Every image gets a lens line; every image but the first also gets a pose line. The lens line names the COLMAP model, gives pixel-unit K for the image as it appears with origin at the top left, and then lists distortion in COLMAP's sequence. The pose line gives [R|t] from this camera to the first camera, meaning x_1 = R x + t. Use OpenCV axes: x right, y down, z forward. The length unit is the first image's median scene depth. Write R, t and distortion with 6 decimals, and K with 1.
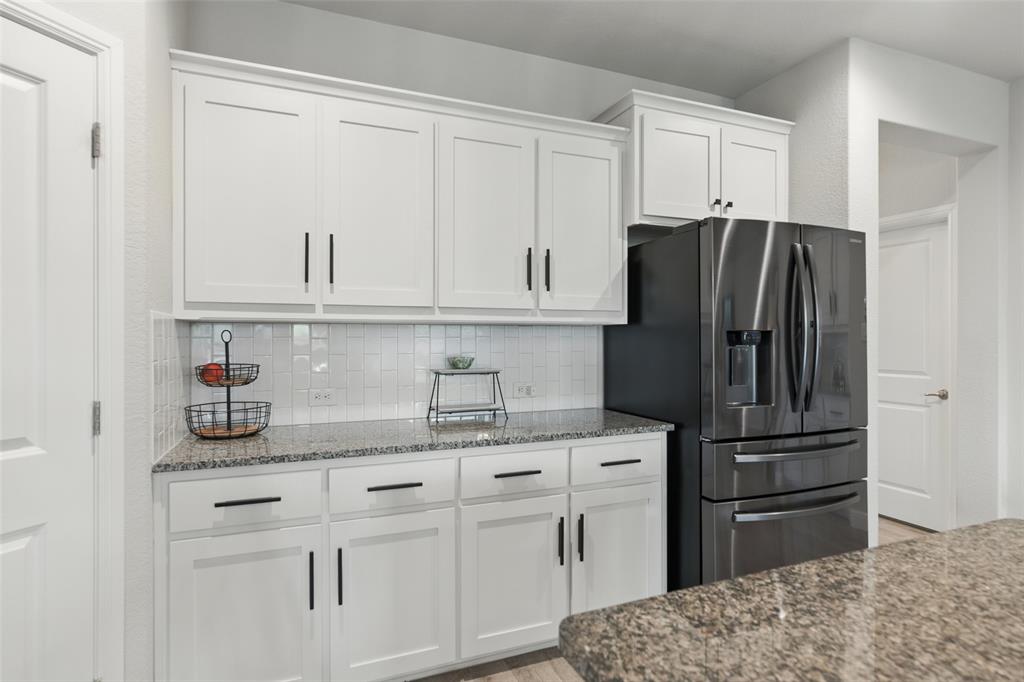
lens RADIAL K [[544.2, 0, 511.5], [0, 544.2, 341.0], [0, 0, 1]] dist [-0.000427, 0.000060]
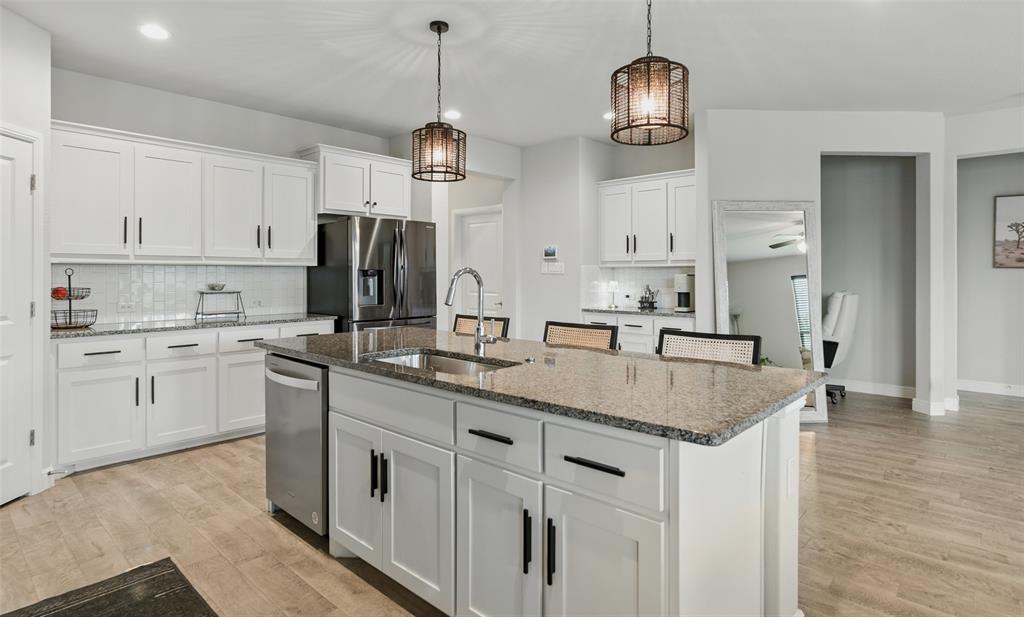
lens RADIAL K [[528.6, 0, 501.1], [0, 528.6, 274.4], [0, 0, 1]] dist [0.002165, 0.000455]
pose [[0.910040, -0.000262, 0.414521, 0.038648], [0.002921, 0.999979, -0.005780, 0.011877], [-0.414510, 0.006471, 0.910022, -1.029475]]
